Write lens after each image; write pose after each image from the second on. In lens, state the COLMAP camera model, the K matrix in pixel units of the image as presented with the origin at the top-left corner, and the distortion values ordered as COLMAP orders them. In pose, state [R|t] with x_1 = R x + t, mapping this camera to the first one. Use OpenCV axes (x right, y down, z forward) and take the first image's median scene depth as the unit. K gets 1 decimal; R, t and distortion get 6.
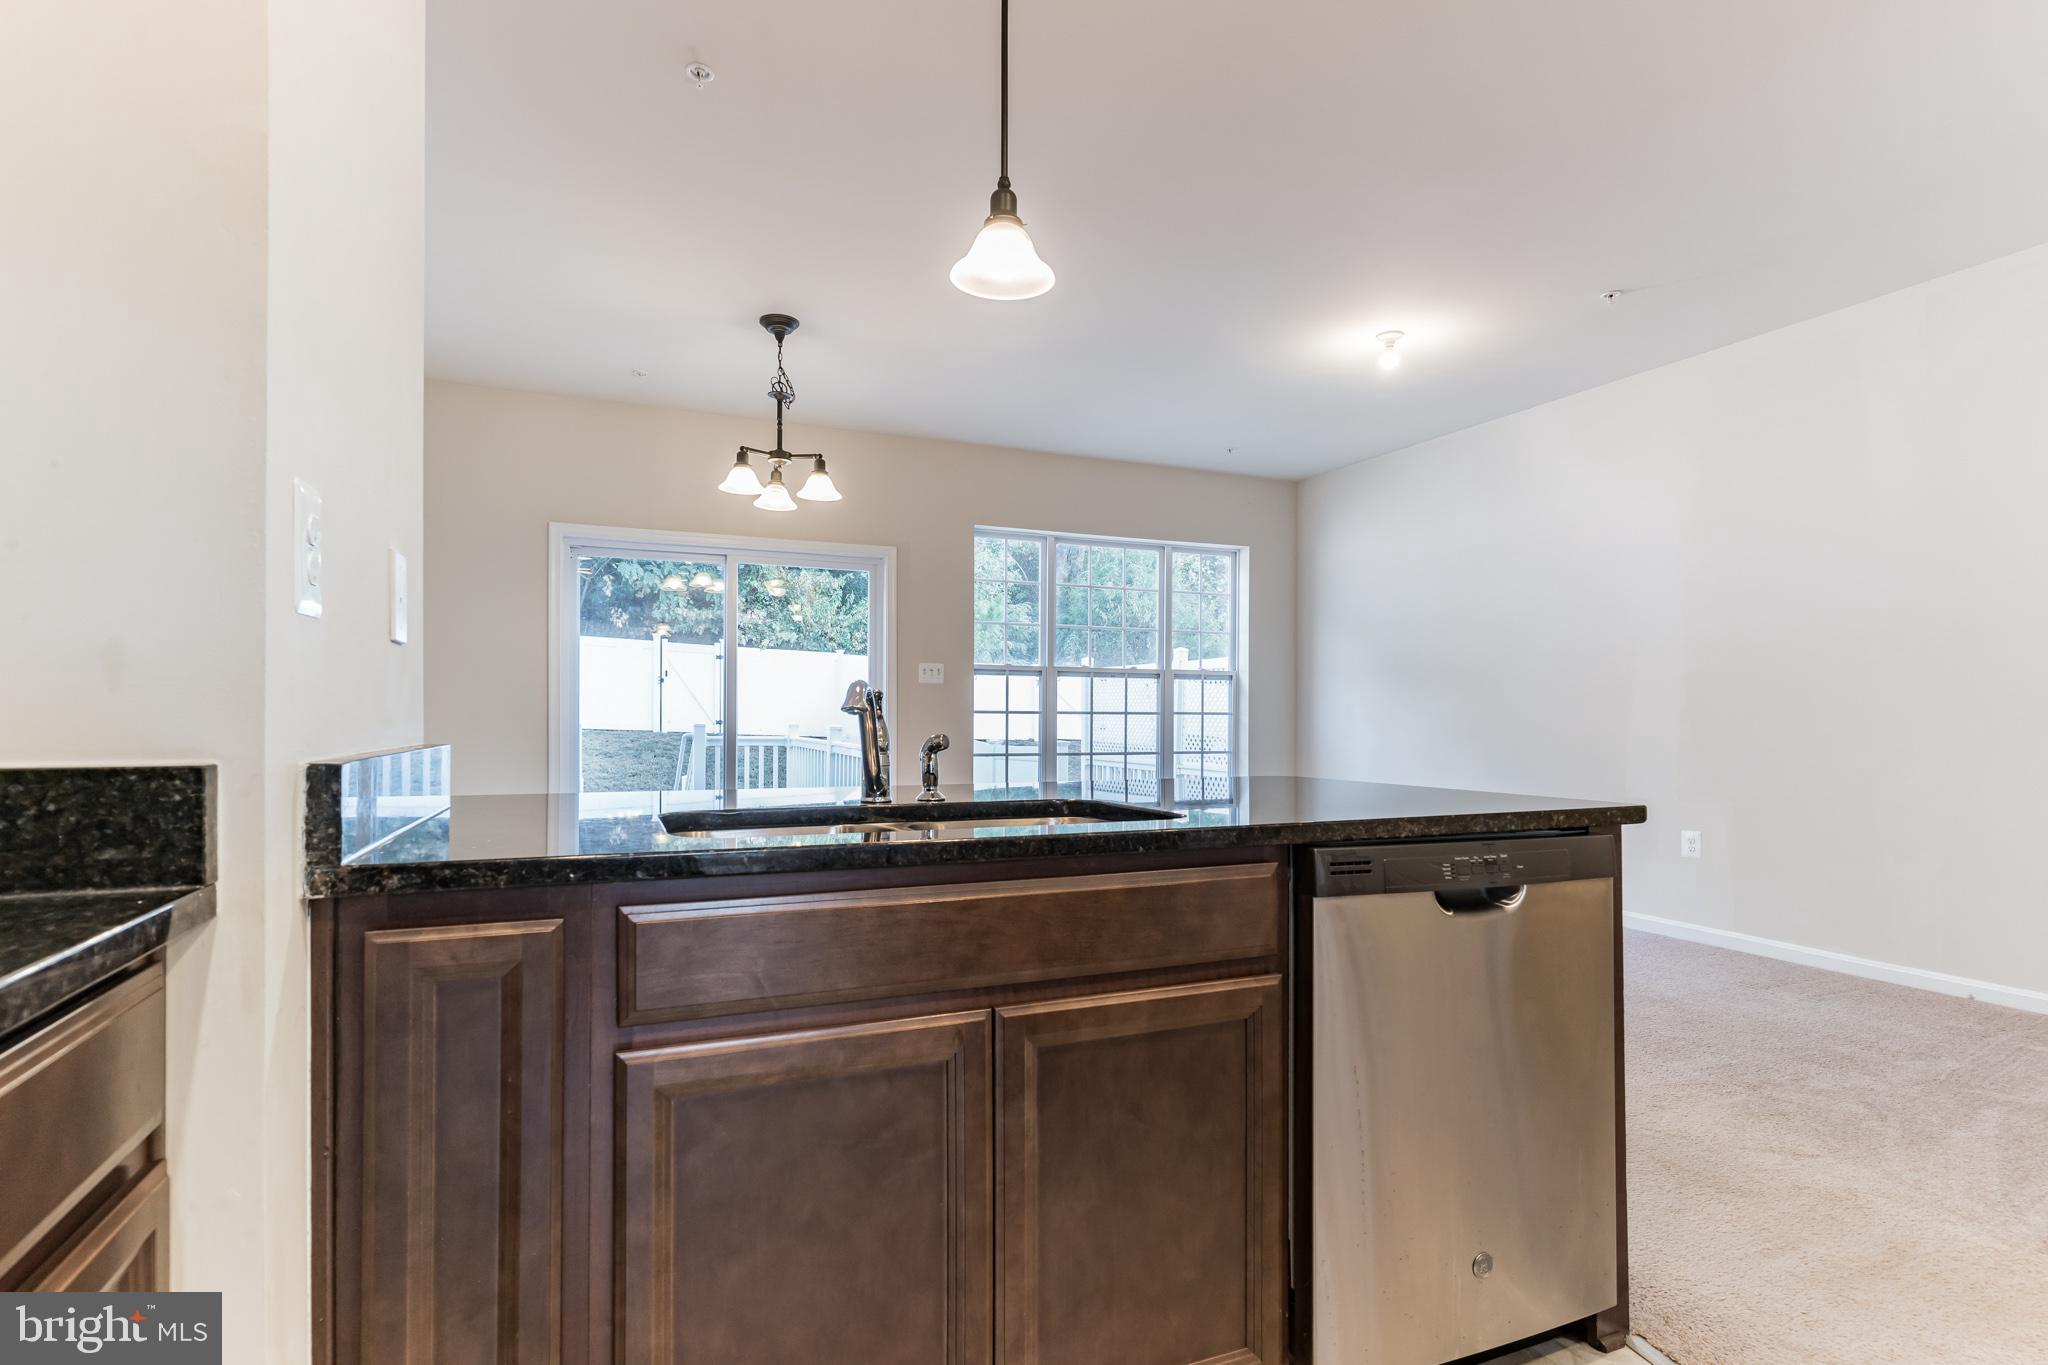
lens RADIAL K [[1000.7, 0, 1023.4], [0, 1000.7, 702.3], [0, 0, 1]] dist [0.000615, 0.000228]
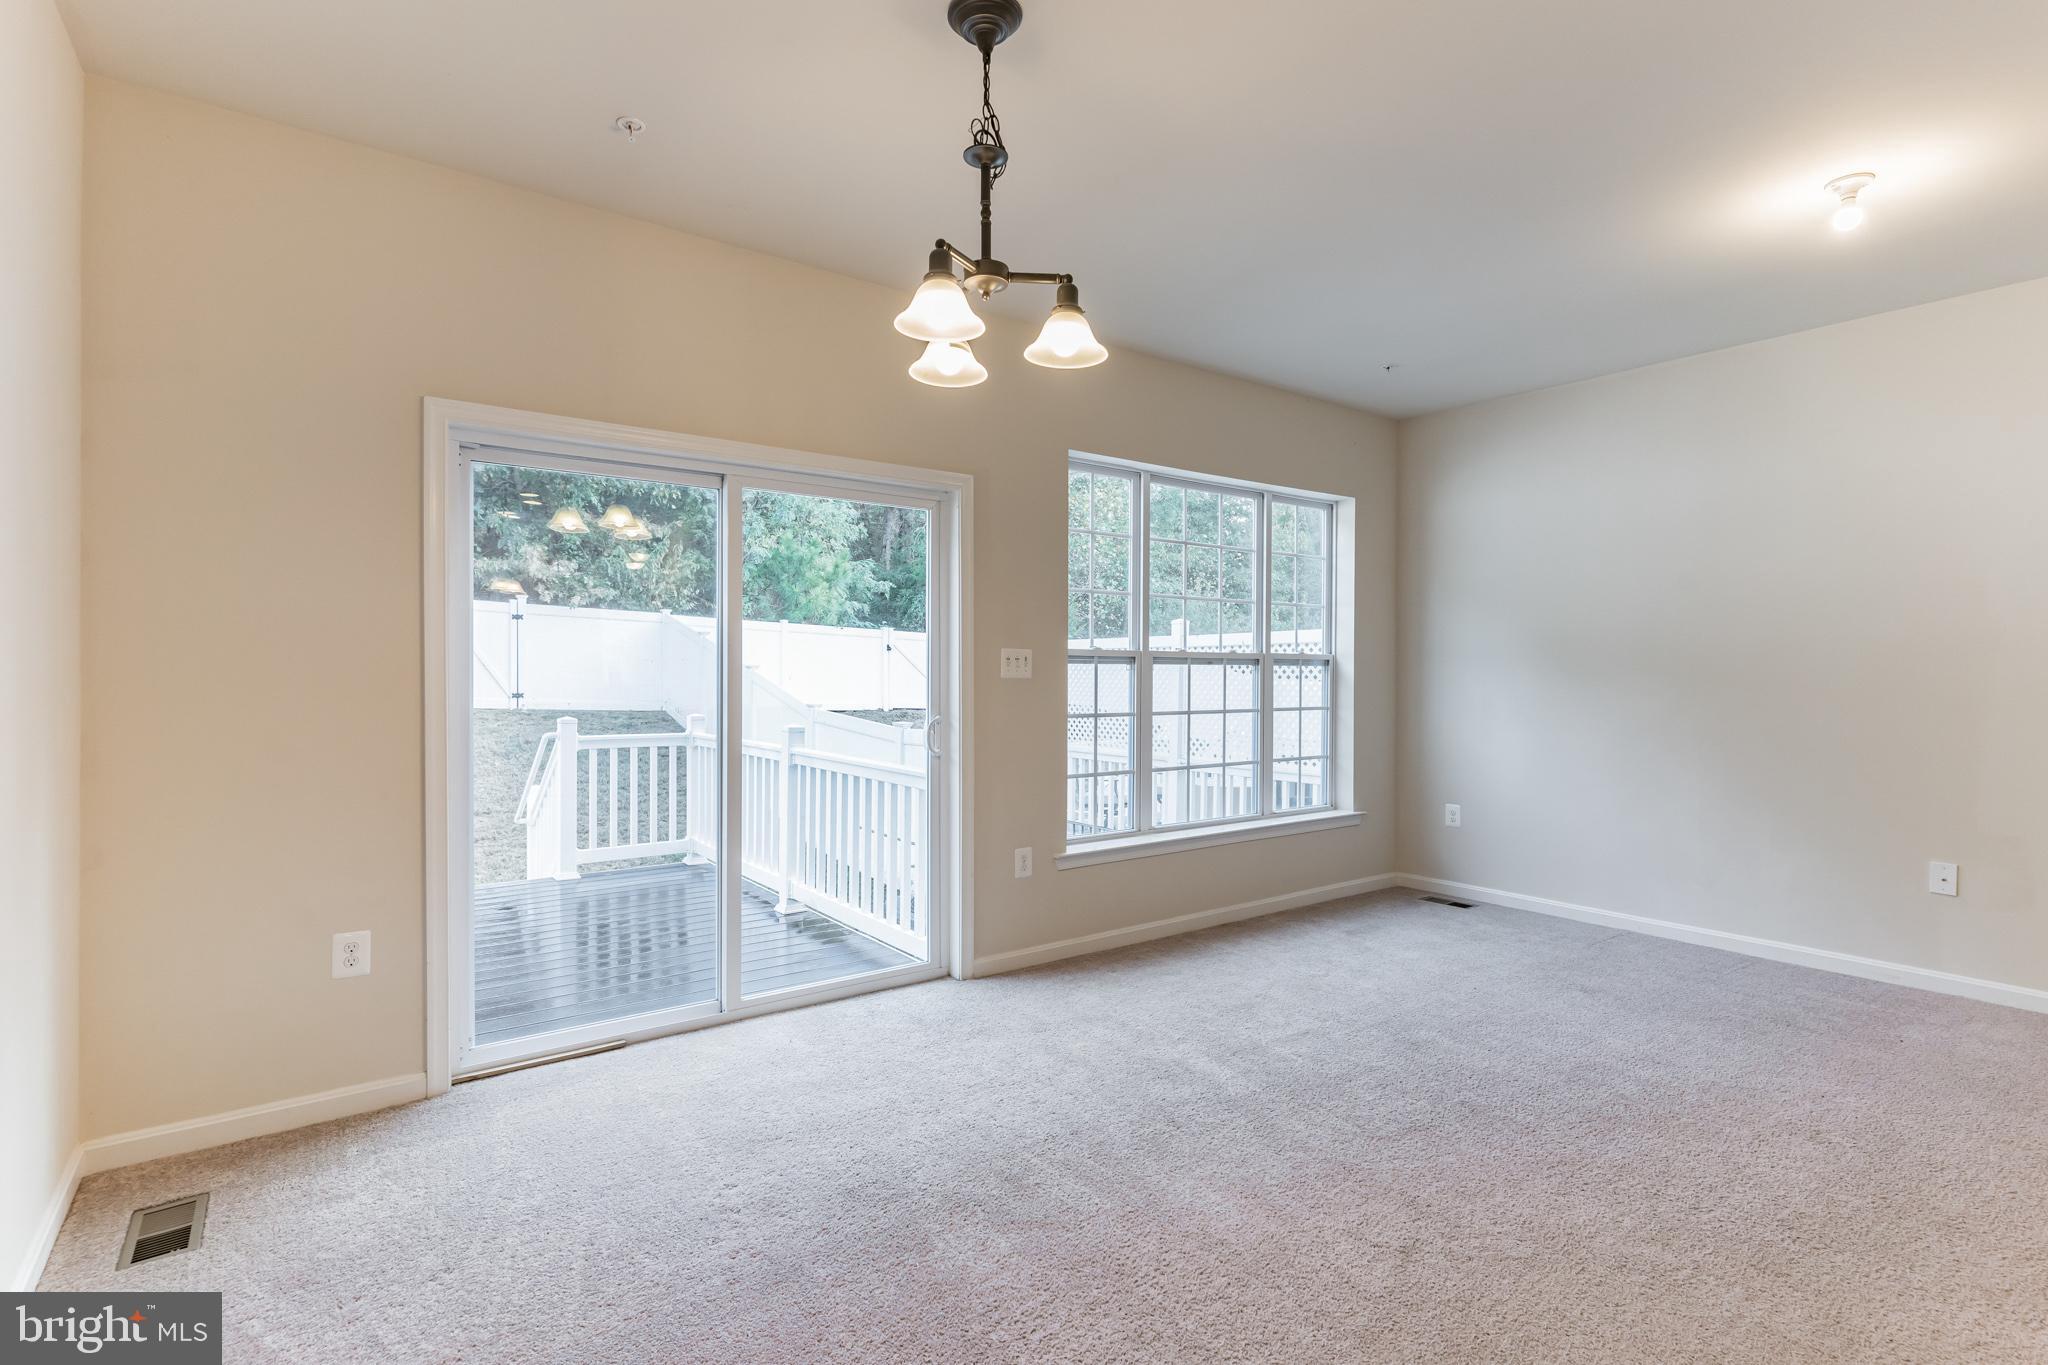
lens RADIAL K [[988.3, 0, 1030.2], [0, 988.3, 670.4], [0, 0, 1]] dist [0.001116, 0.000887]
pose [[0.974929, -0.000394, 0.222514, -0.331433], [-0.001890, 0.999948, 0.010054, -0.043884], [-0.222507, -0.010223, 0.974878, 0.484164]]
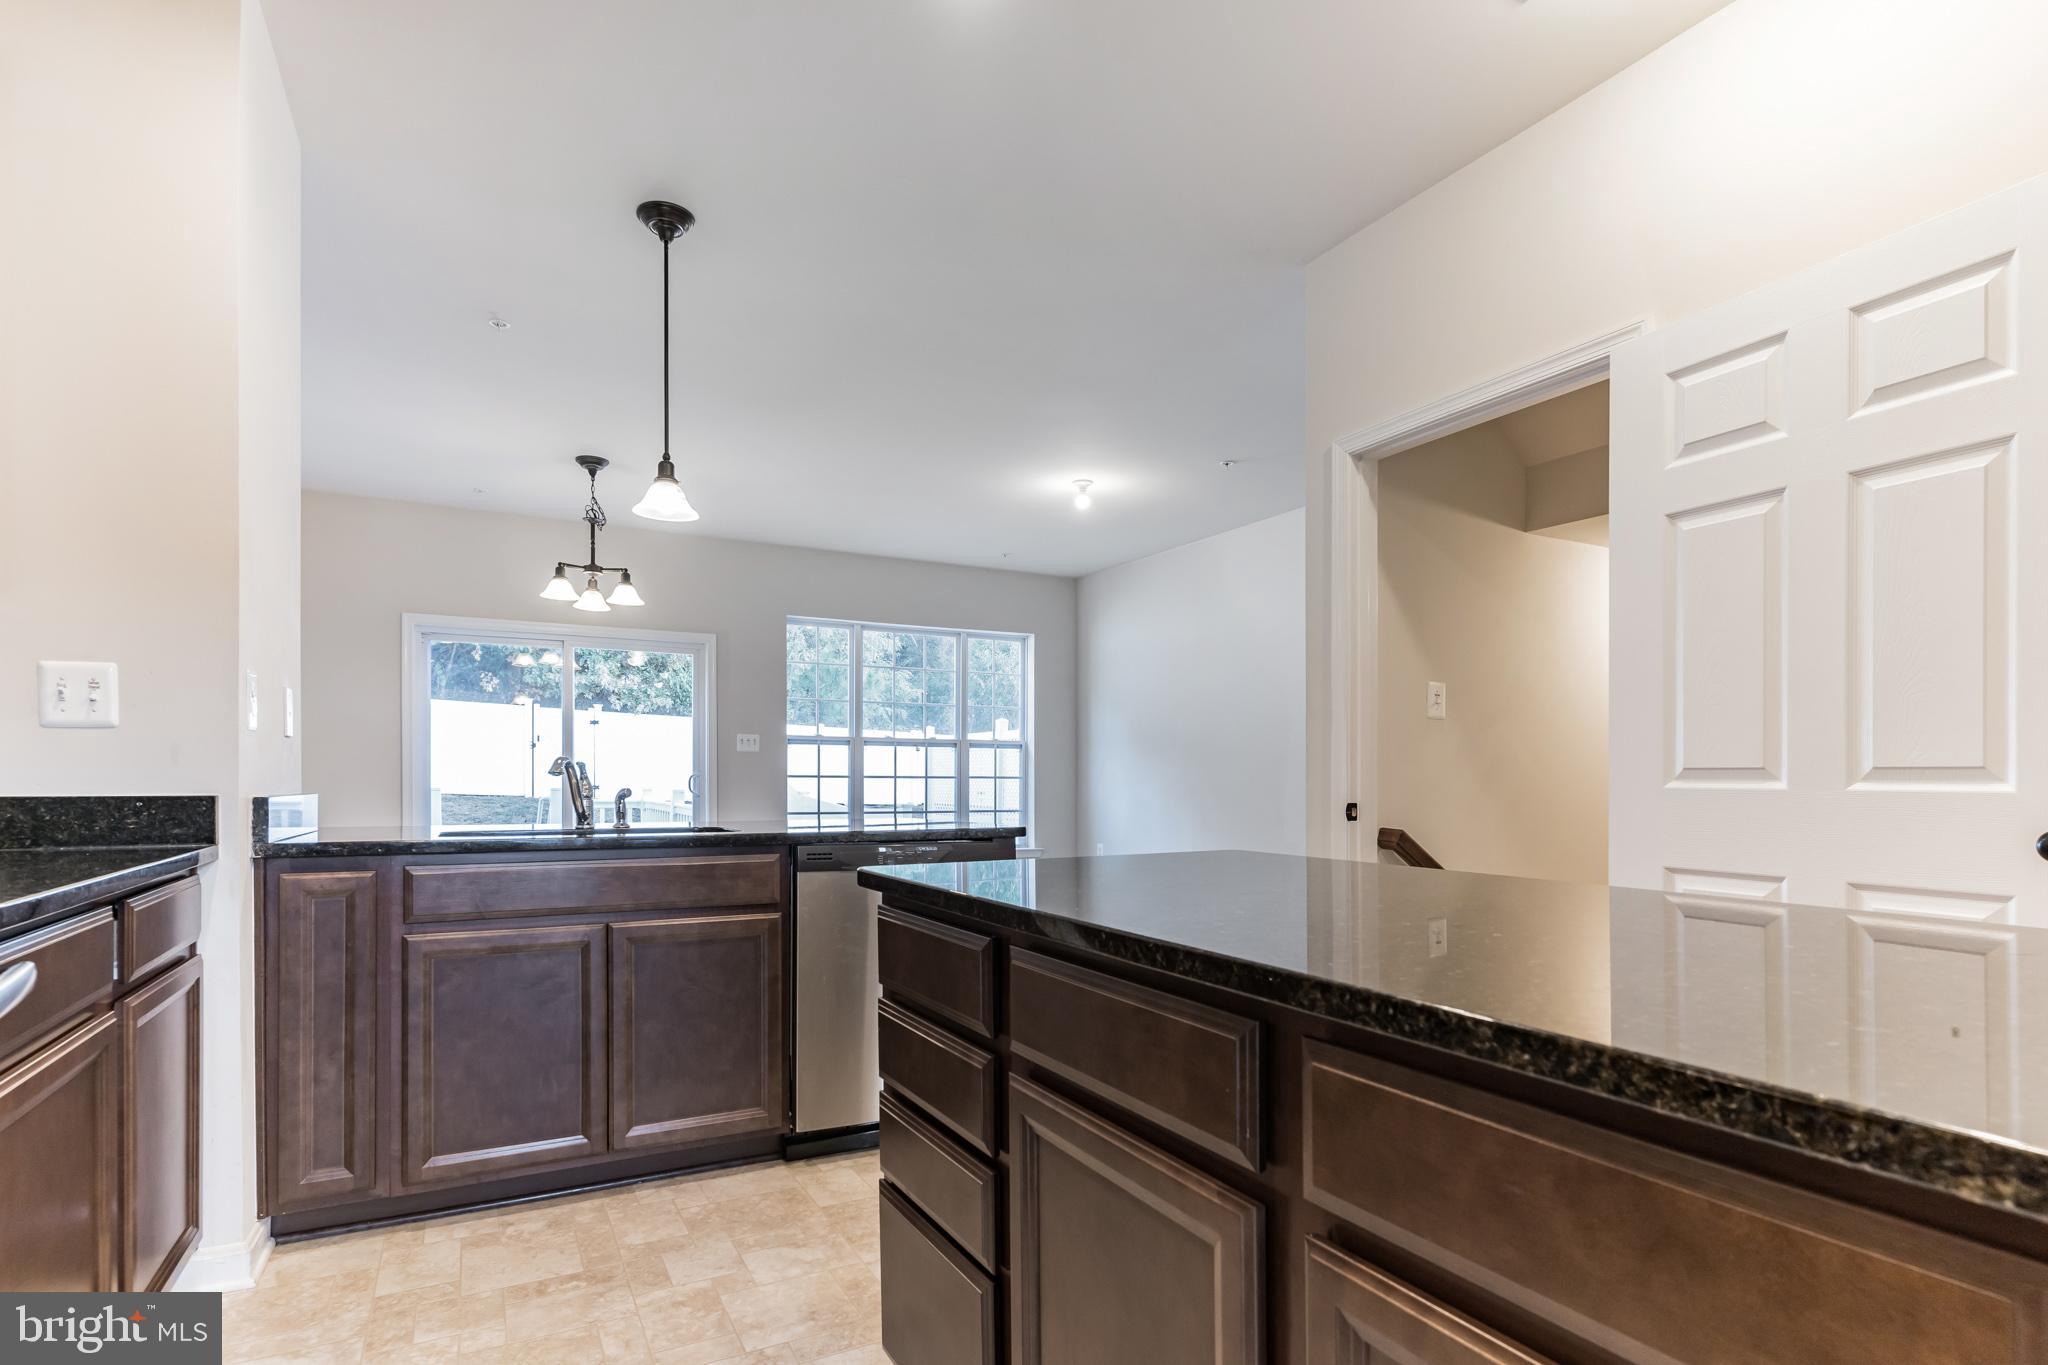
lens RADIAL K [[1029.0, 0, 1020.3], [0, 1029.0, 777.7], [0, 0, 1]] dist [0.000732, 0.000318]
pose [[0.996479, -0.000092, 0.083844, 0.175153], [-0.000788, 0.999945, 0.010470, -0.001585], [-0.083840, -0.010499, 0.996424, -0.314019]]
